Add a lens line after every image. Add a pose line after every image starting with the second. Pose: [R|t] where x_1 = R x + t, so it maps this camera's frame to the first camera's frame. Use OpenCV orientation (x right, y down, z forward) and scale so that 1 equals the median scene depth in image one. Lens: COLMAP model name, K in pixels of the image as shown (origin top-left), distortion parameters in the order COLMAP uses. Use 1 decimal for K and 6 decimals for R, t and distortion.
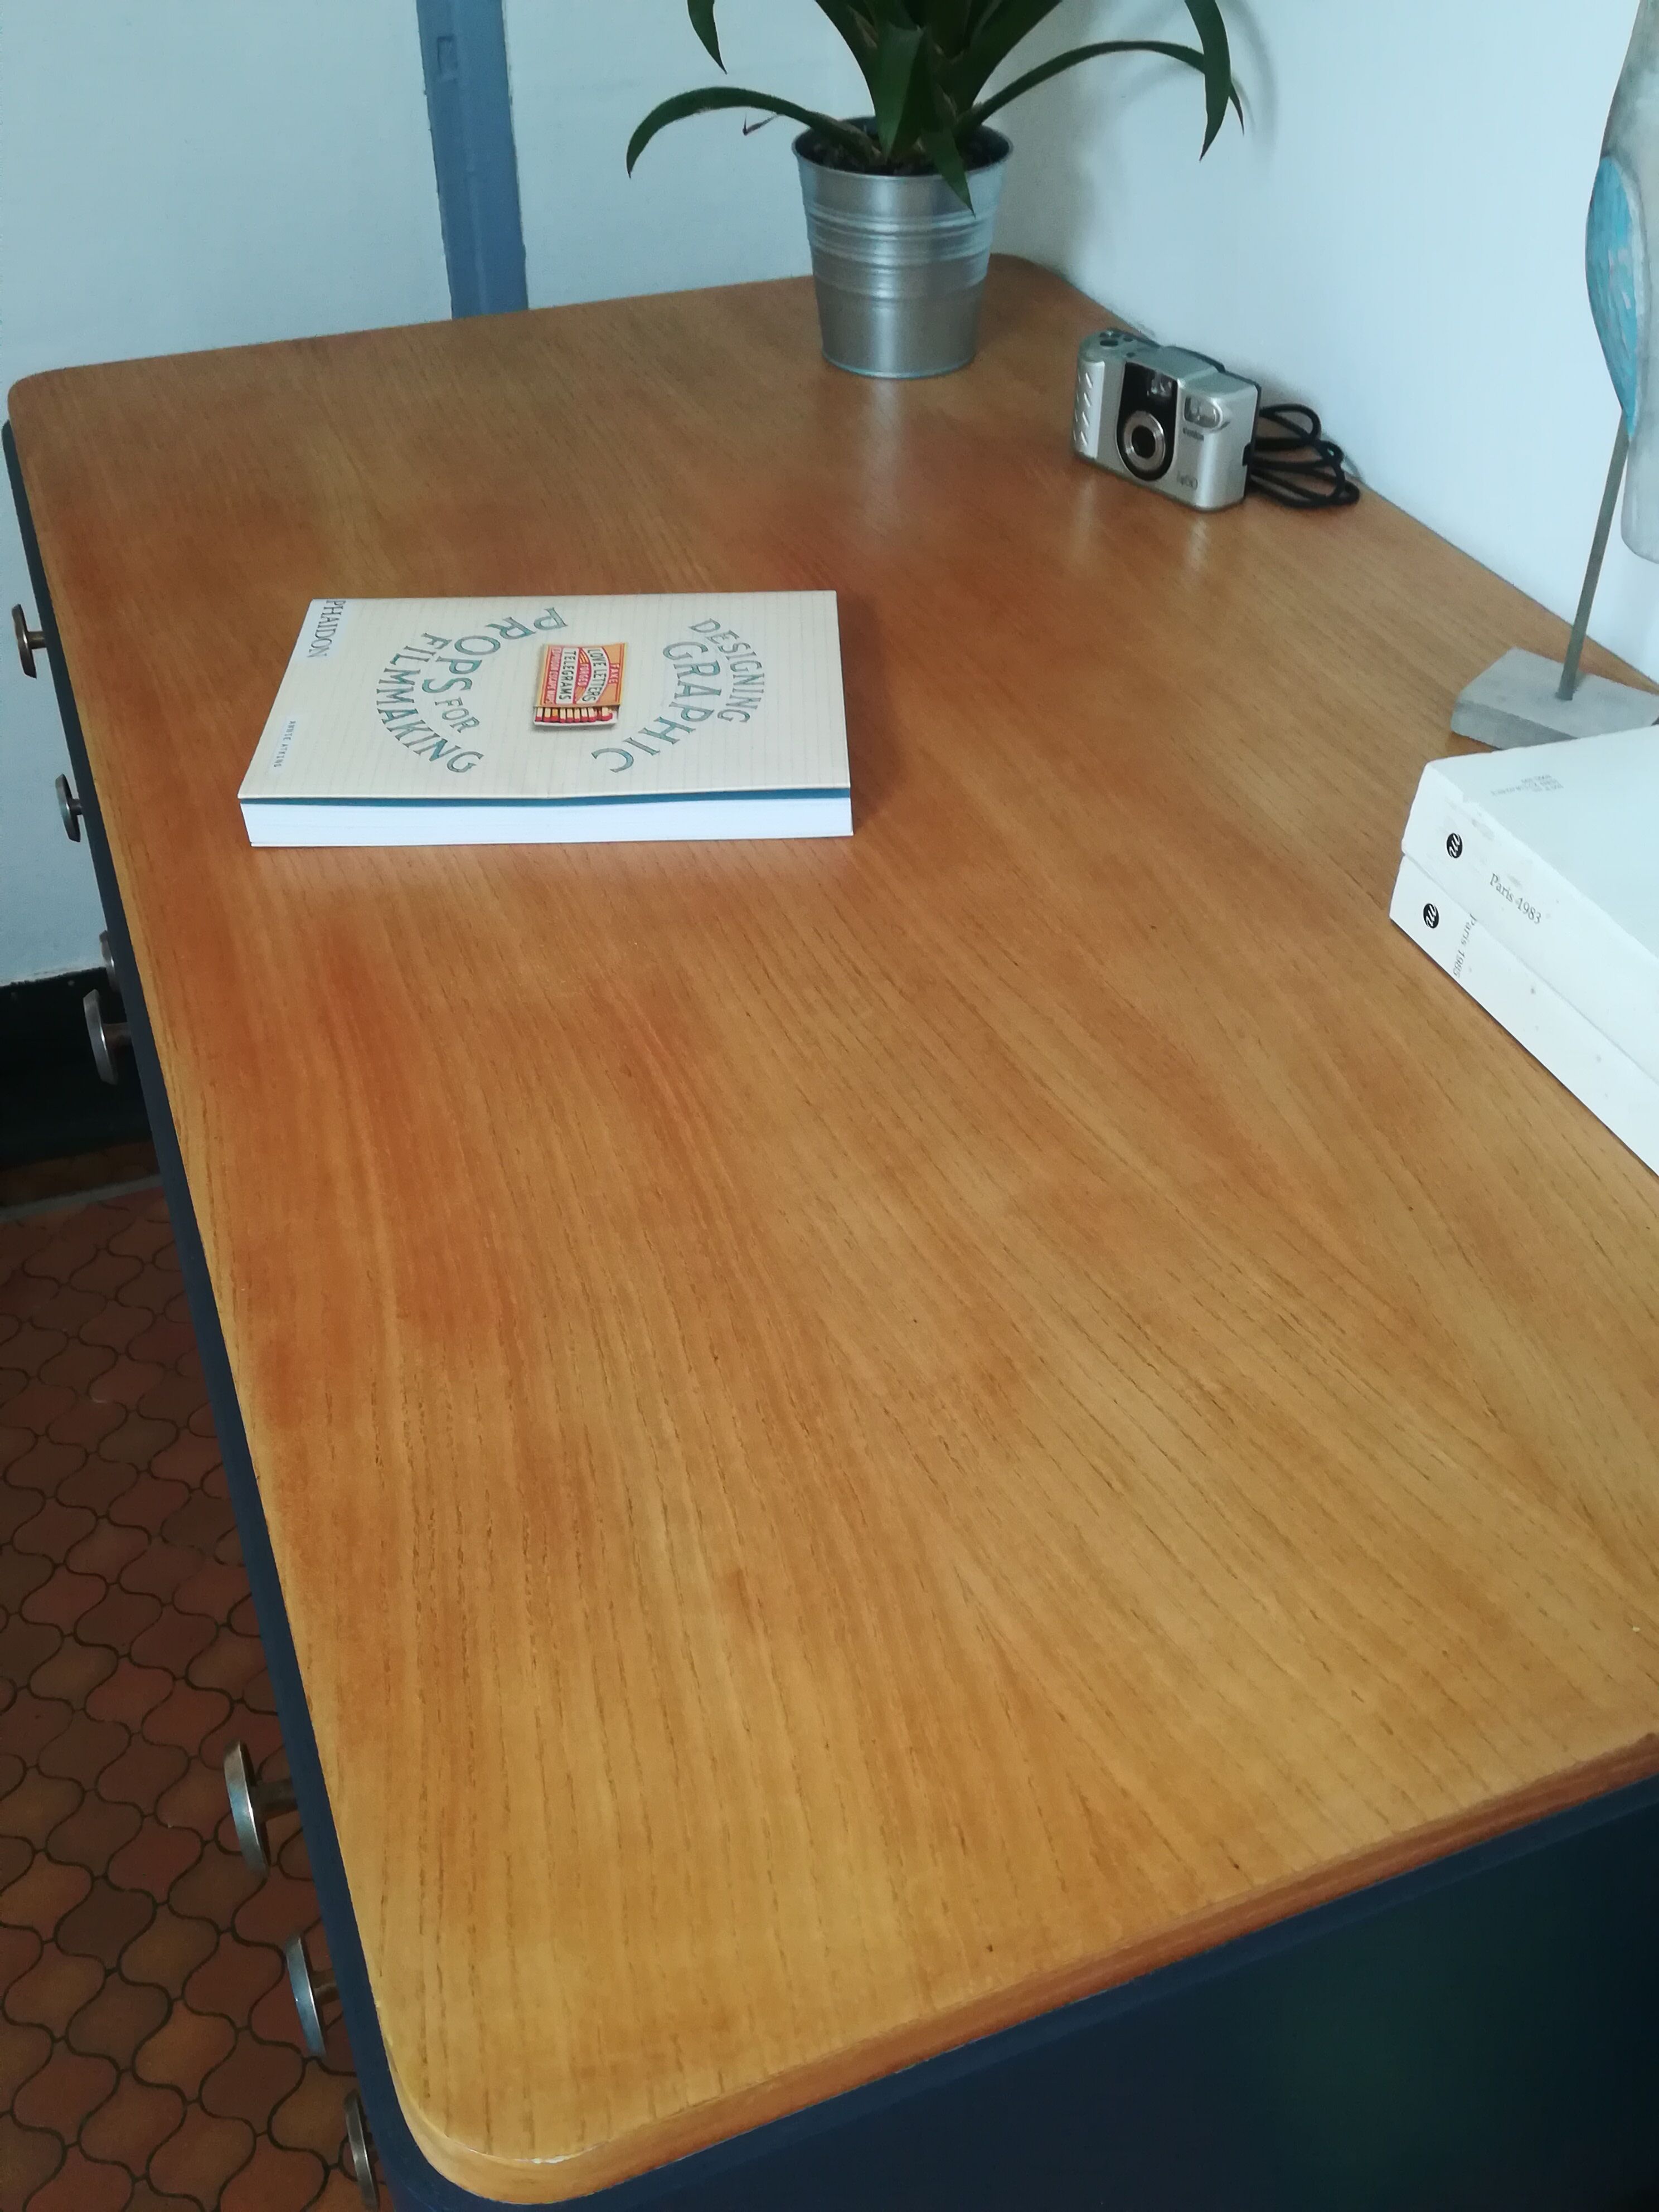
lens RADIAL K [[2019.5, 0, 828.7], [0, 2019.5, 1112.4], [0, 0, 1]] dist [0.047715, -0.075443]
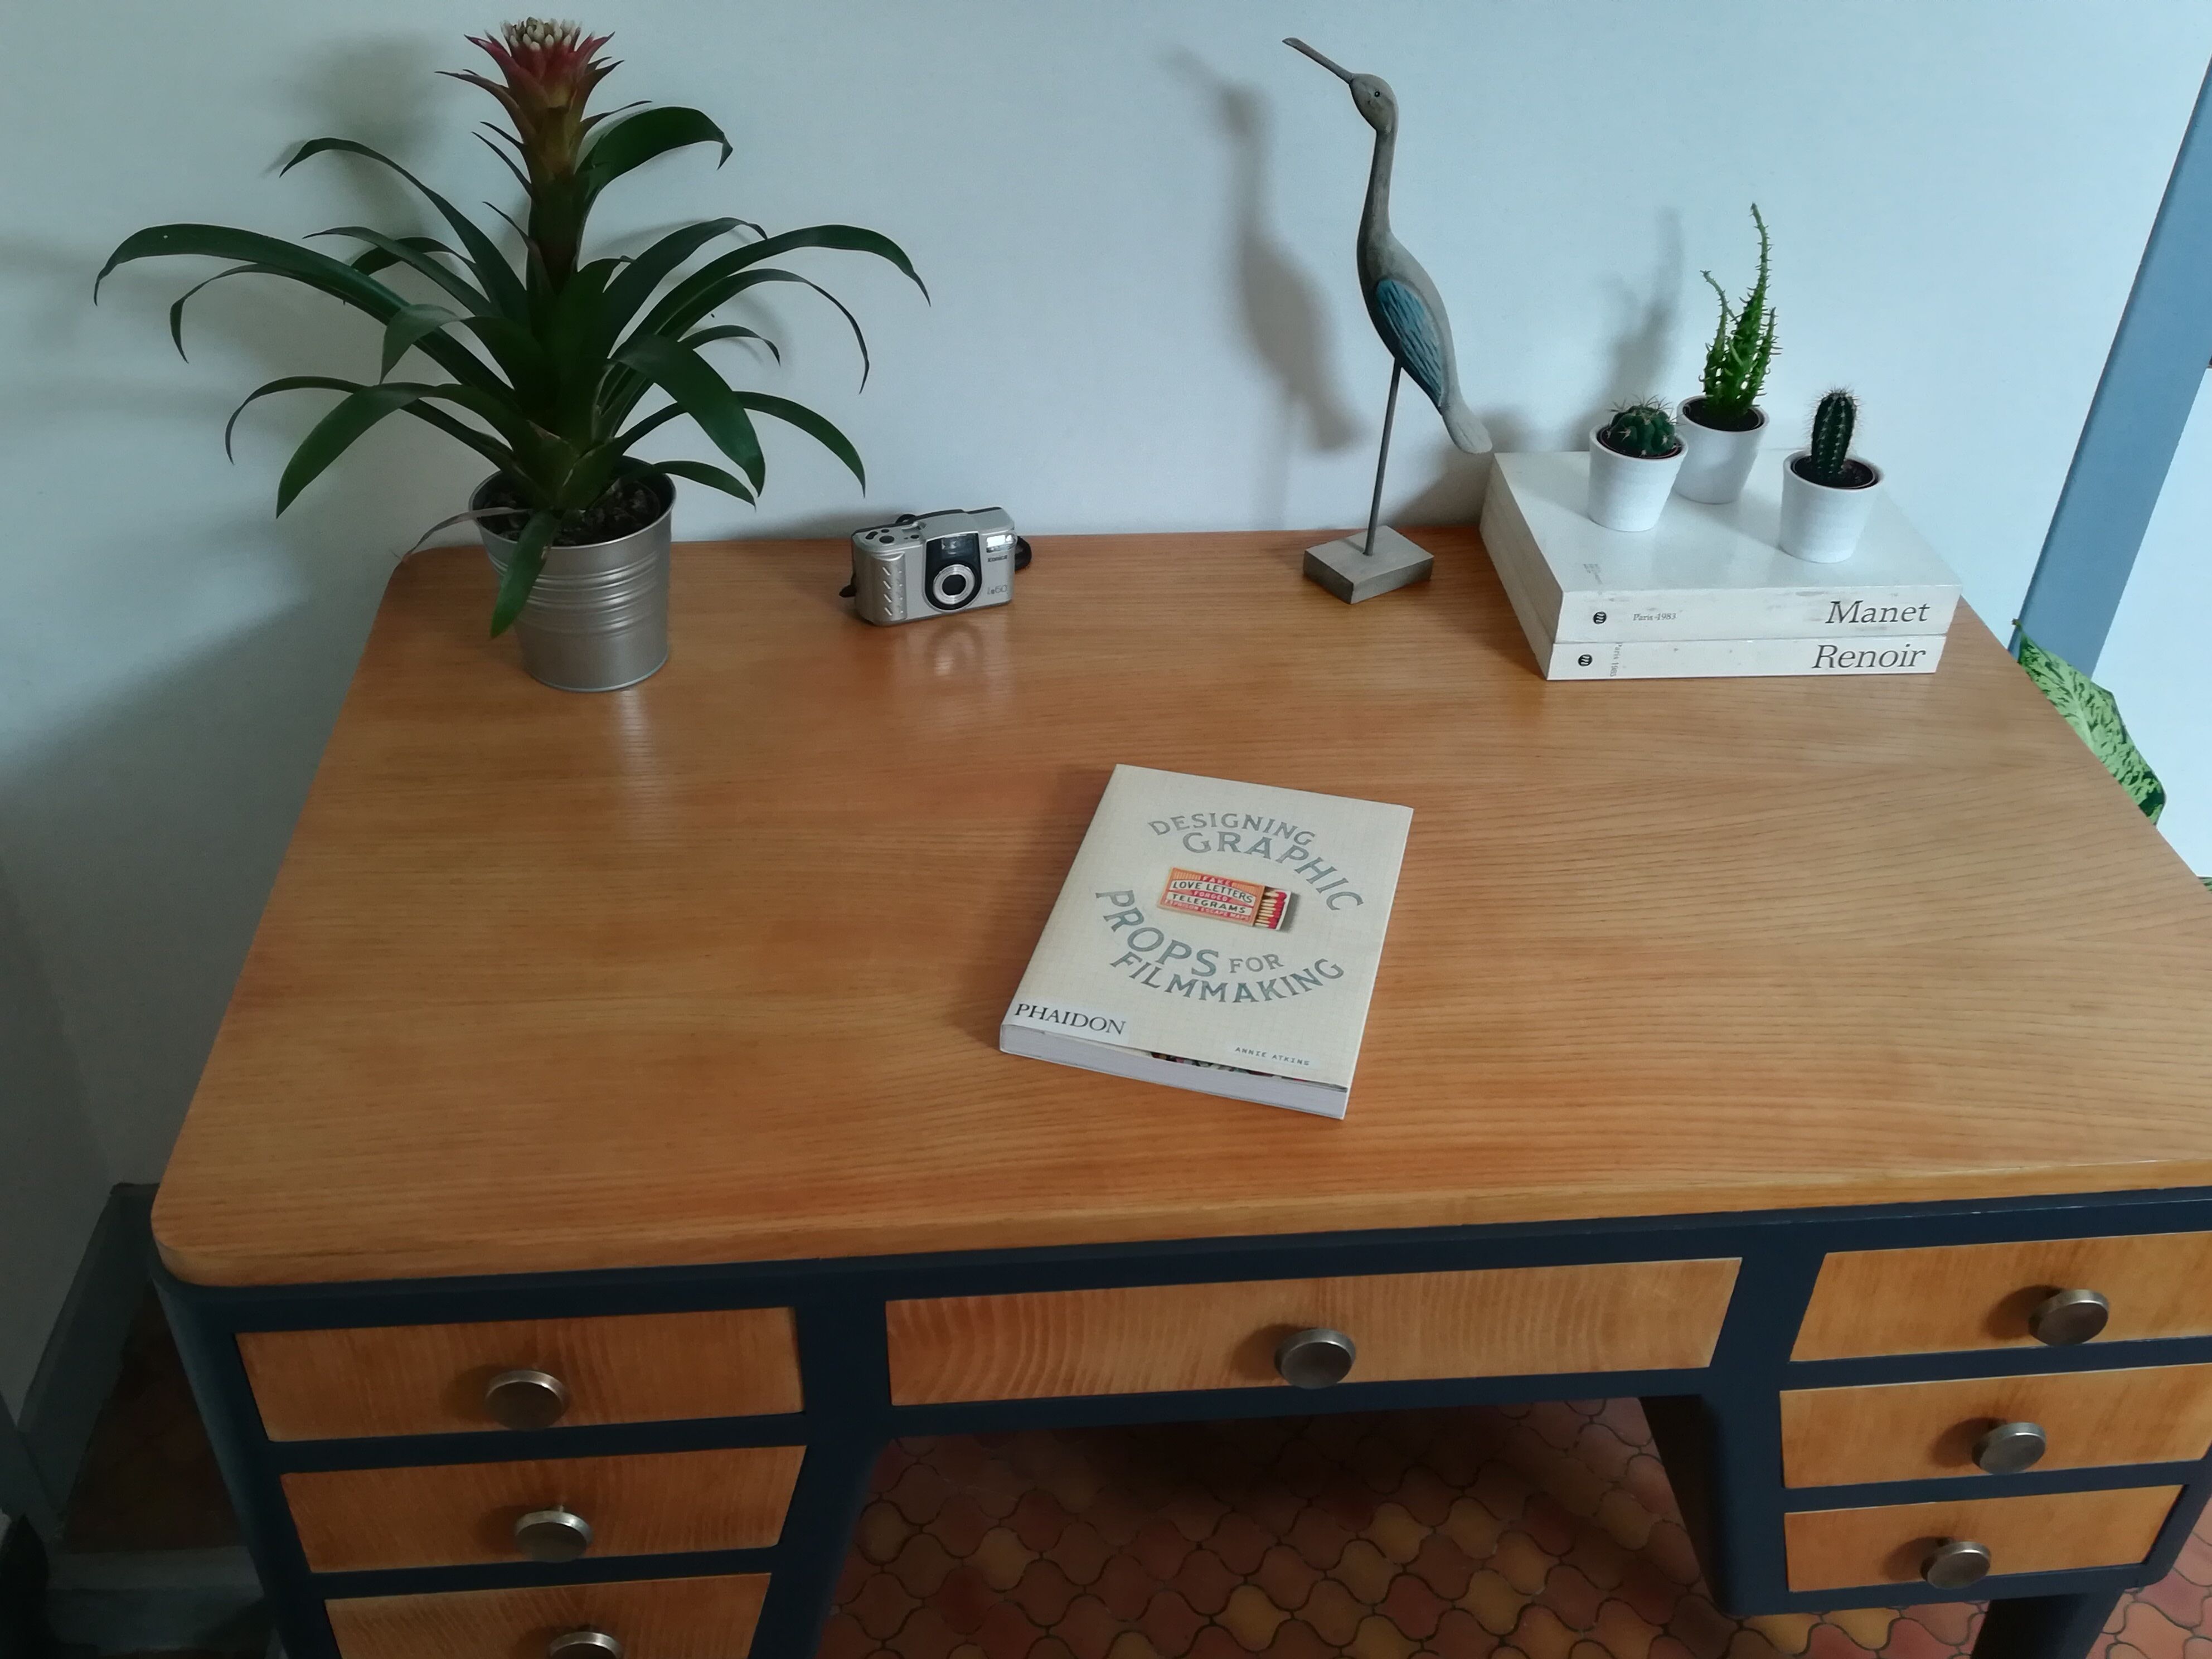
lens RADIAL K [[2019.5, 0, 1099.0], [0, 2019.5, 820.8], [0, 0, 1]] dist [0.047715, -0.075443]
pose [[0.286985, -0.569255, 0.770447, -1.065838], [0.598199, 0.734680, 0.320004, -0.680550], [-0.748196, 0.369045, 0.551370, 0.315239]]
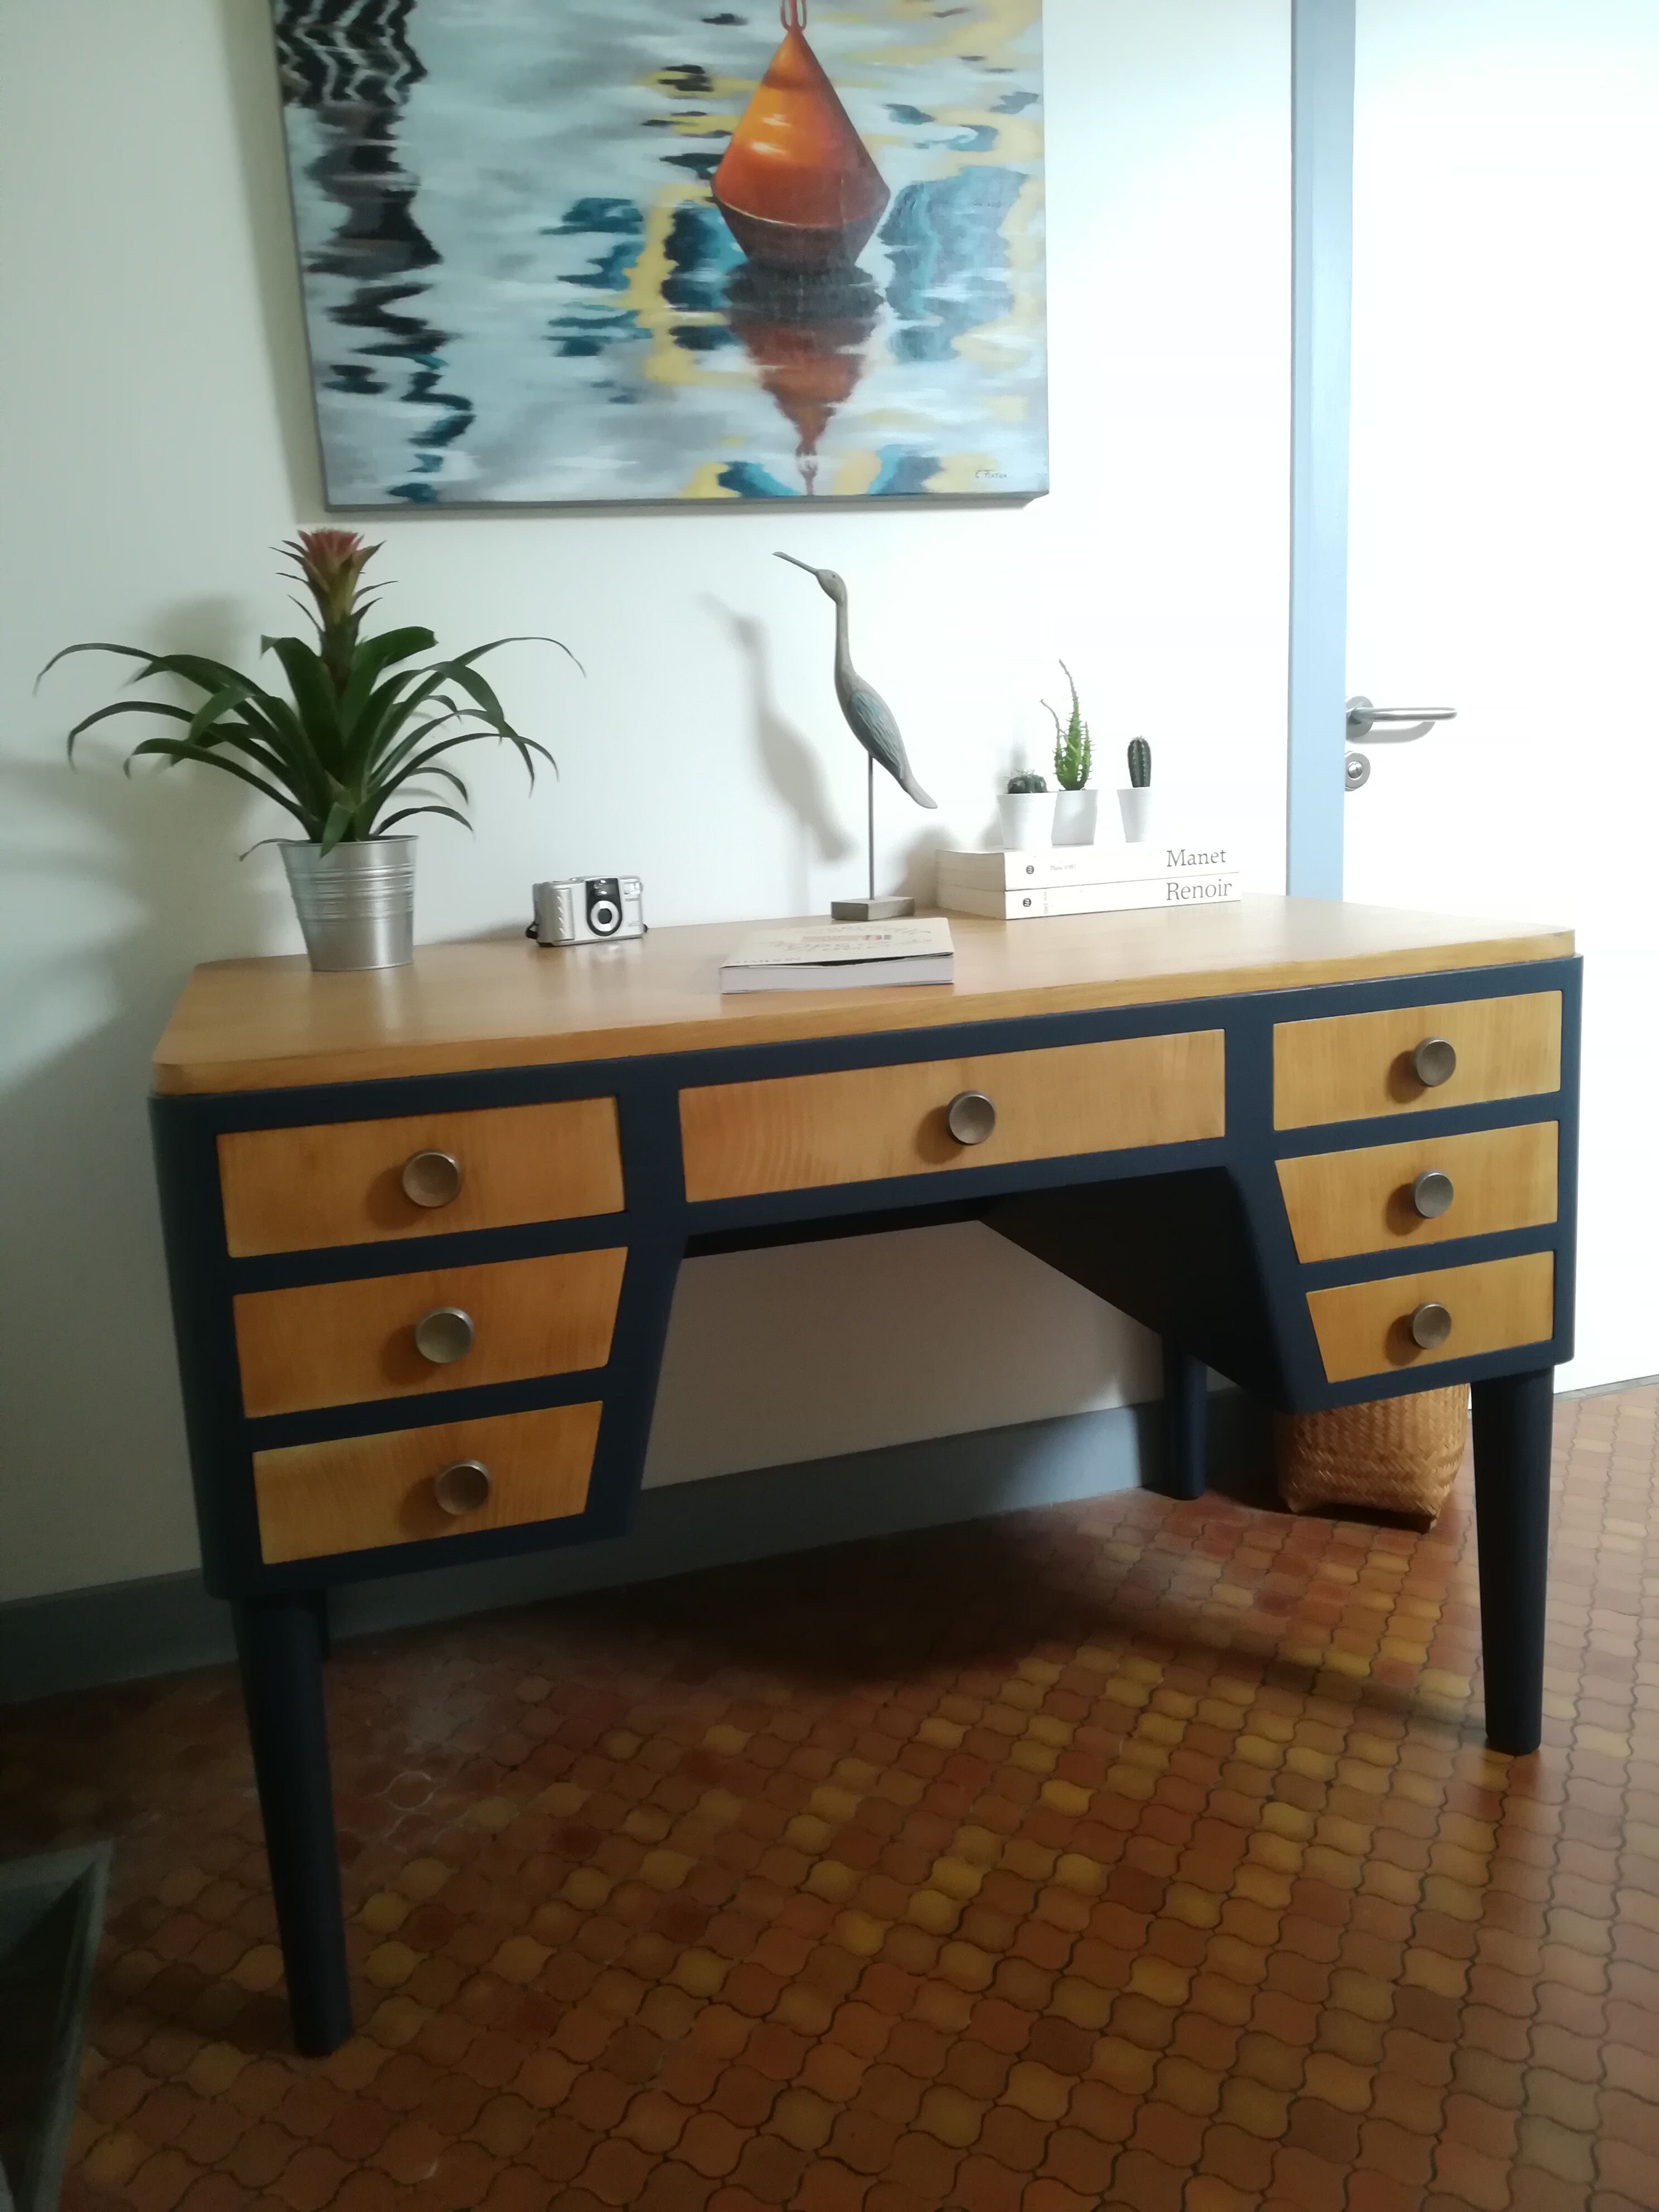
lens RADIAL K [[1704.2, 0, 829.5], [0, 1704.2, 1106.0], [0, 0, 1]] dist [0.061391, -0.090232]
pose [[0.076379, -0.207210, 0.975310, -1.686192], [0.677489, 0.728467, 0.101711, -0.258547], [-0.731556, 0.652994, 0.196022, 0.758766]]
